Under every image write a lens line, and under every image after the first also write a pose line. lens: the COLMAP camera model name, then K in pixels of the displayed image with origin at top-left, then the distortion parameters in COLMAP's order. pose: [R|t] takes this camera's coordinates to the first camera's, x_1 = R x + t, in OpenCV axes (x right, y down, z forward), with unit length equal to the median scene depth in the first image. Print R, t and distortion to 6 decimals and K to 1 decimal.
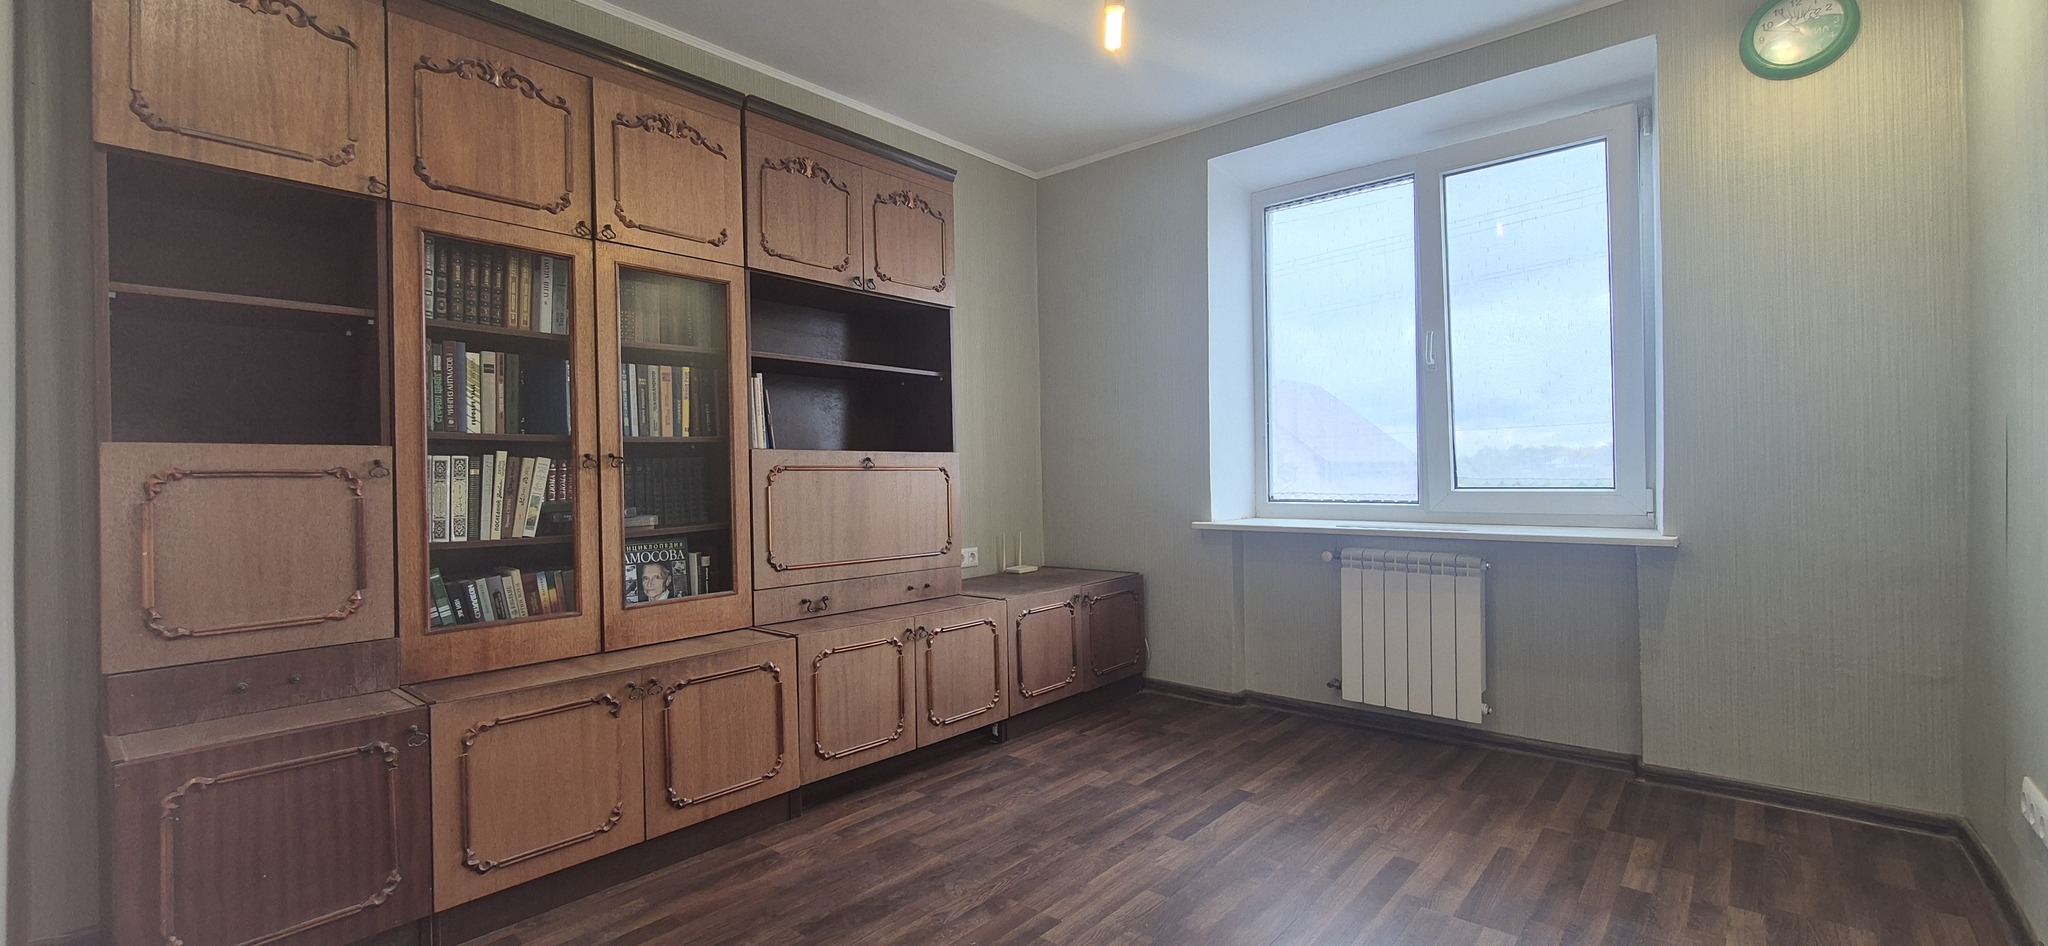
lens RADIAL K [[840.0, 0, 1019.1], [0, 840.0, 478.3], [0, 0, 1]] dist [-0.001574, 0.002338]
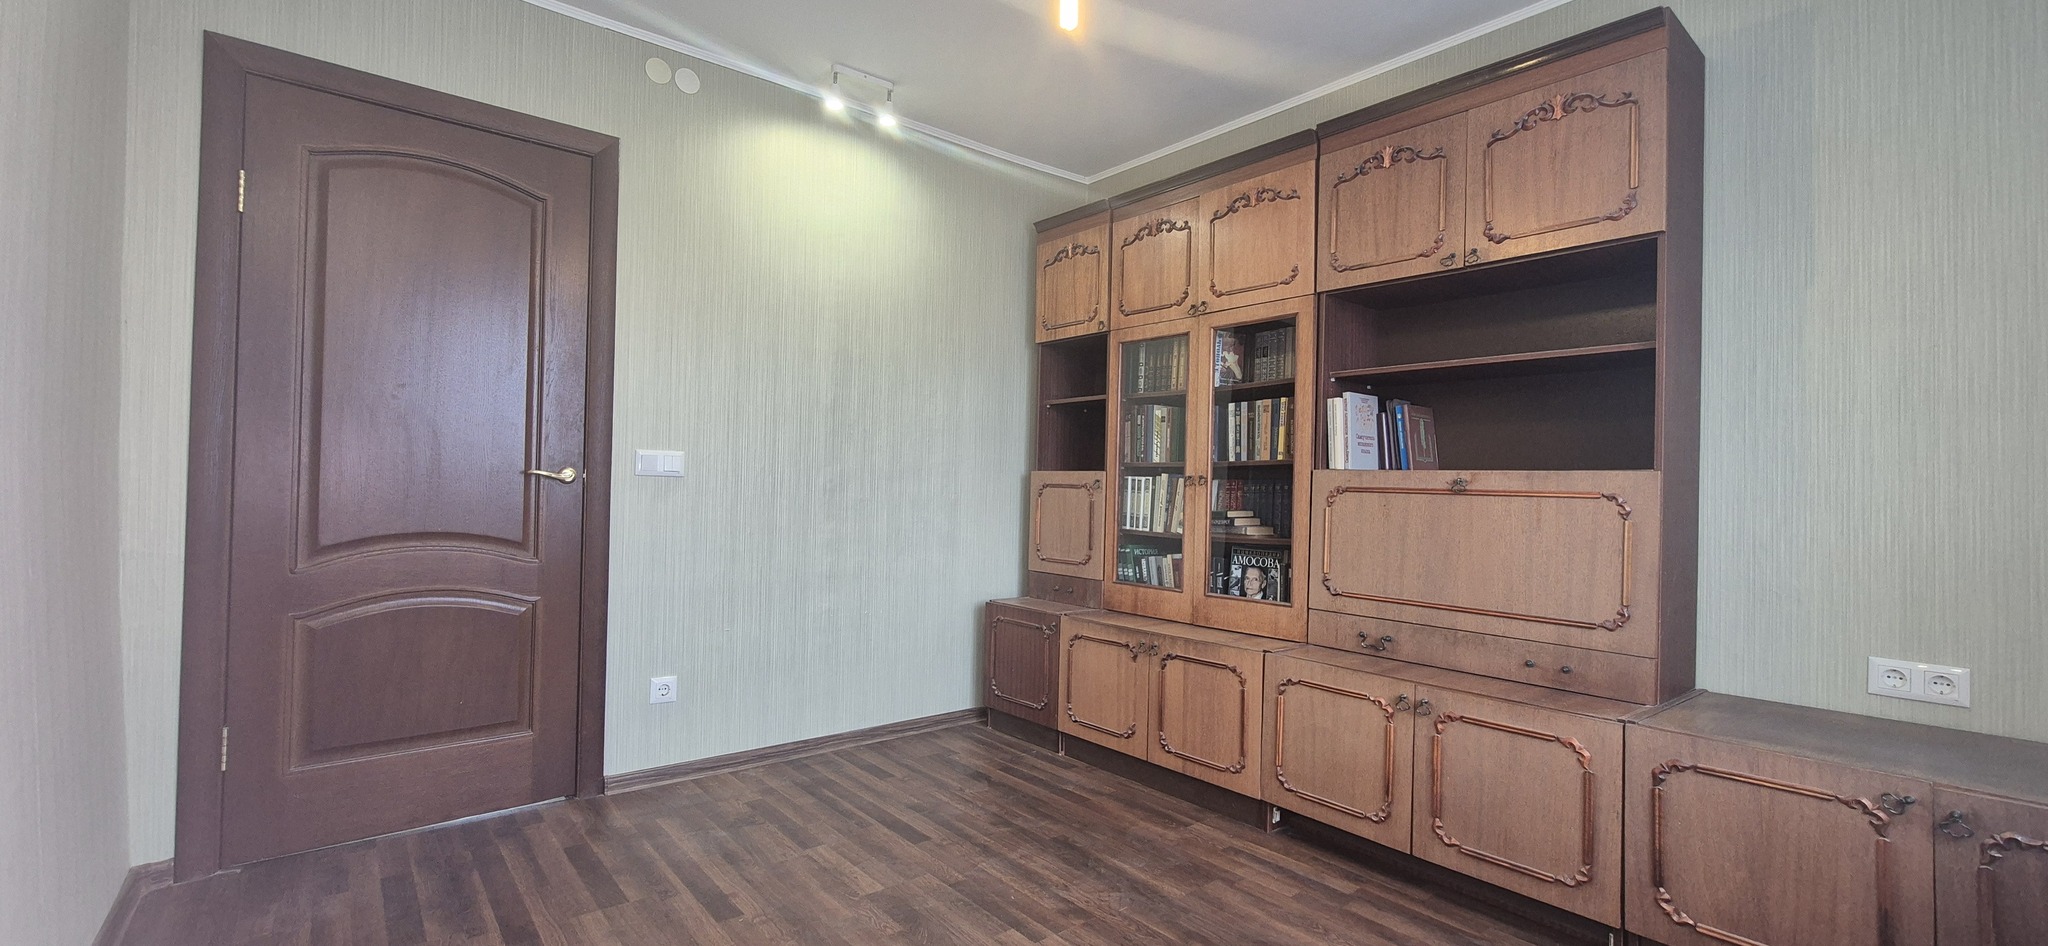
lens RADIAL K [[840.0, 0, 1019.1], [0, 840.0, 478.3], [0, 0, 1]] dist [-0.001574, 0.002338]
pose [[-0.158141, 0.001664, -0.987415, 0.813569], [-0.026033, 0.999644, 0.005854, -0.023280], [0.987073, 0.026631, -0.158041, 0.880807]]
